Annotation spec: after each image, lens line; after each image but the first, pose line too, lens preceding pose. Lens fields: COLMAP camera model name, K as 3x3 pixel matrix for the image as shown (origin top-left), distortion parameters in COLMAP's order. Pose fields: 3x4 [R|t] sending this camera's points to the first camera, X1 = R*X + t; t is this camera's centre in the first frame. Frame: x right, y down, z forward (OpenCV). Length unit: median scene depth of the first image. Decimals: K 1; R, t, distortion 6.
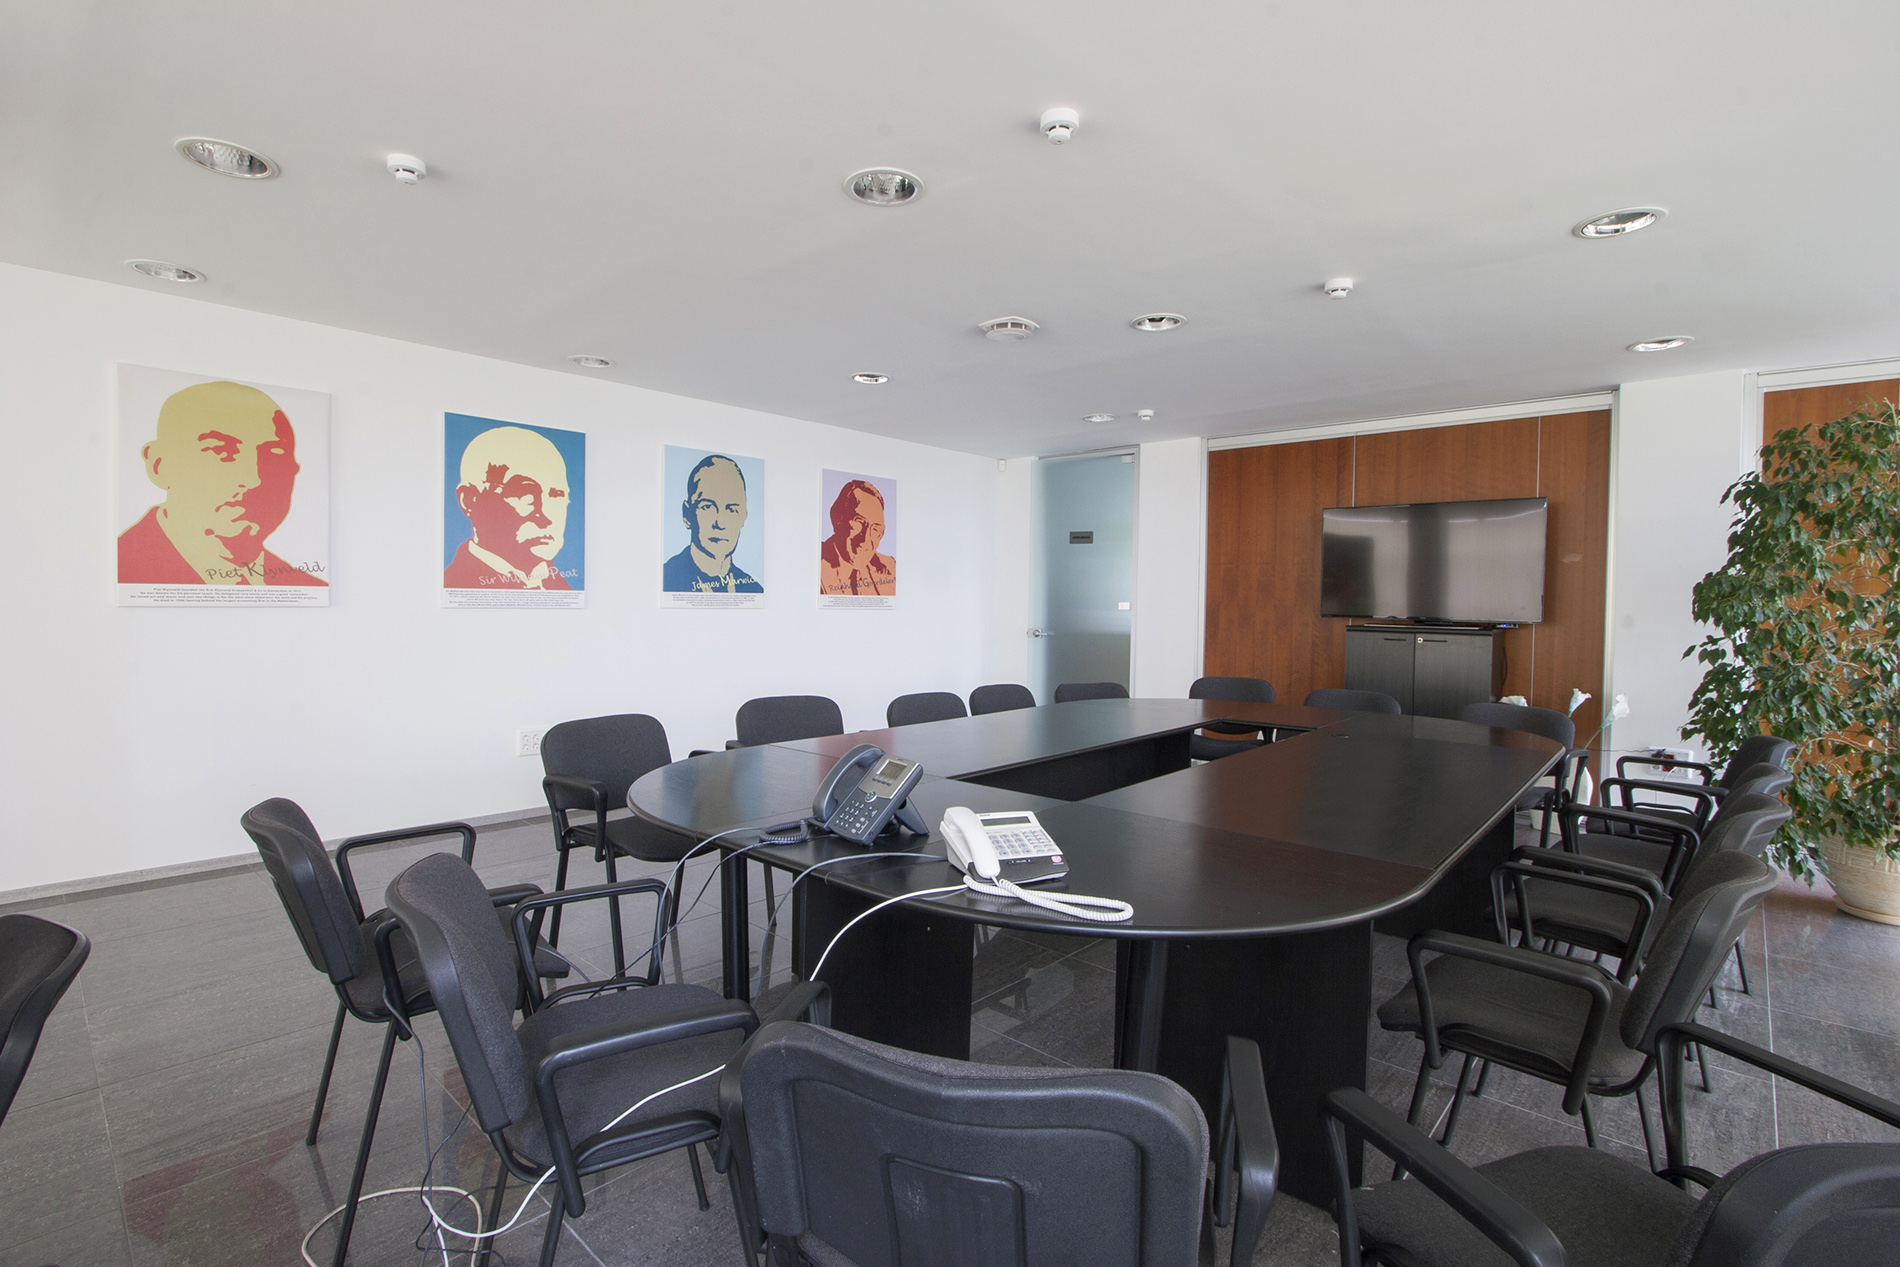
lens RADIAL K [[883.1, 0, 913.9], [0, 883.1, 615.9], [0, 0, 1]] dist [-0.000097, -0.000075]
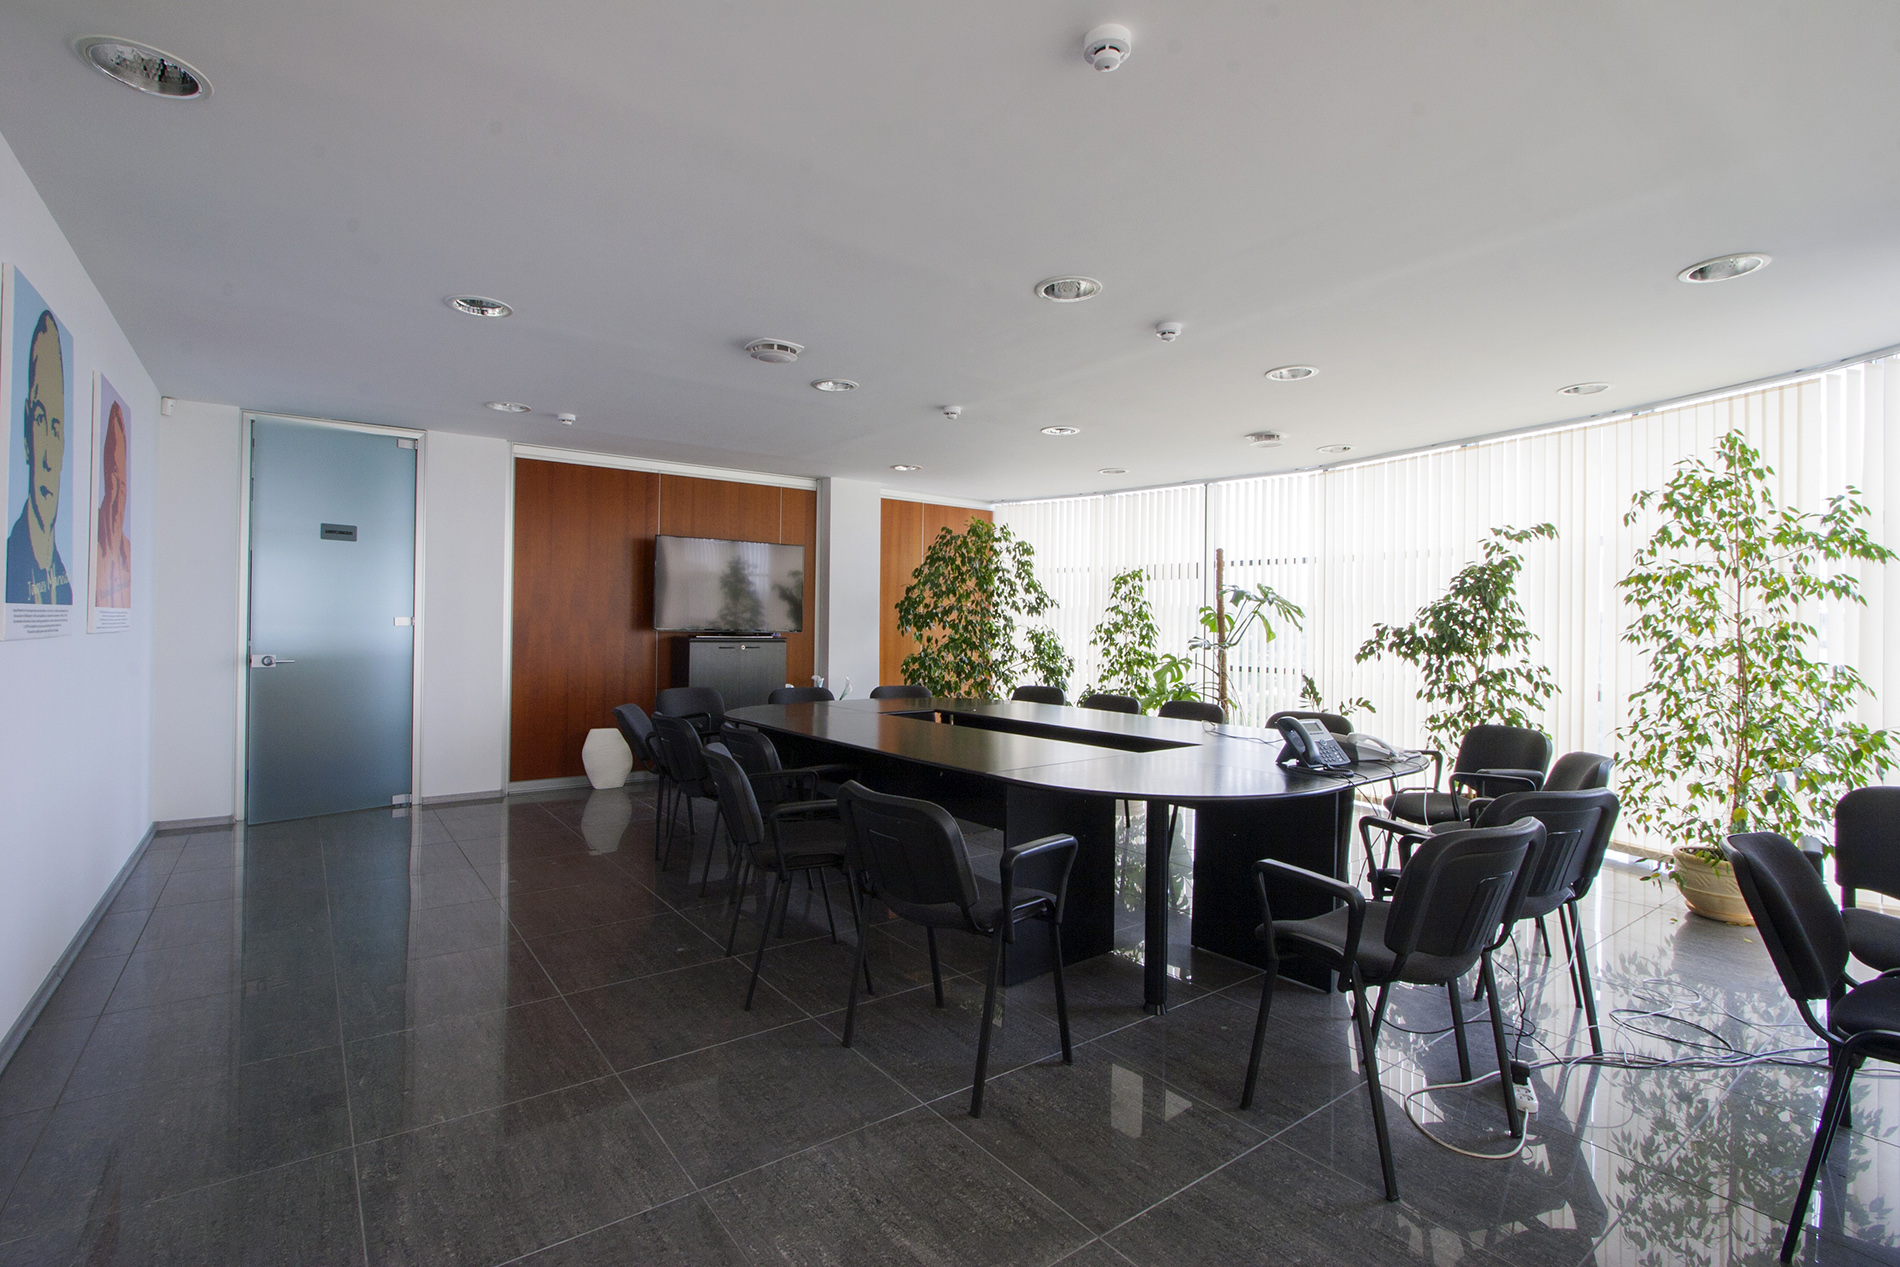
lens RADIAL K [[883.1, 0, 913.9], [0, 883.1, 615.9], [0, 0, 1]] dist [-0.000097, -0.000075]
pose [[0.202563, -0.004354, 0.979260, -0.569046], [0.007987, 0.999964, 0.002794, -0.017830], [-0.979237, 0.007255, 0.202591, 0.441720]]
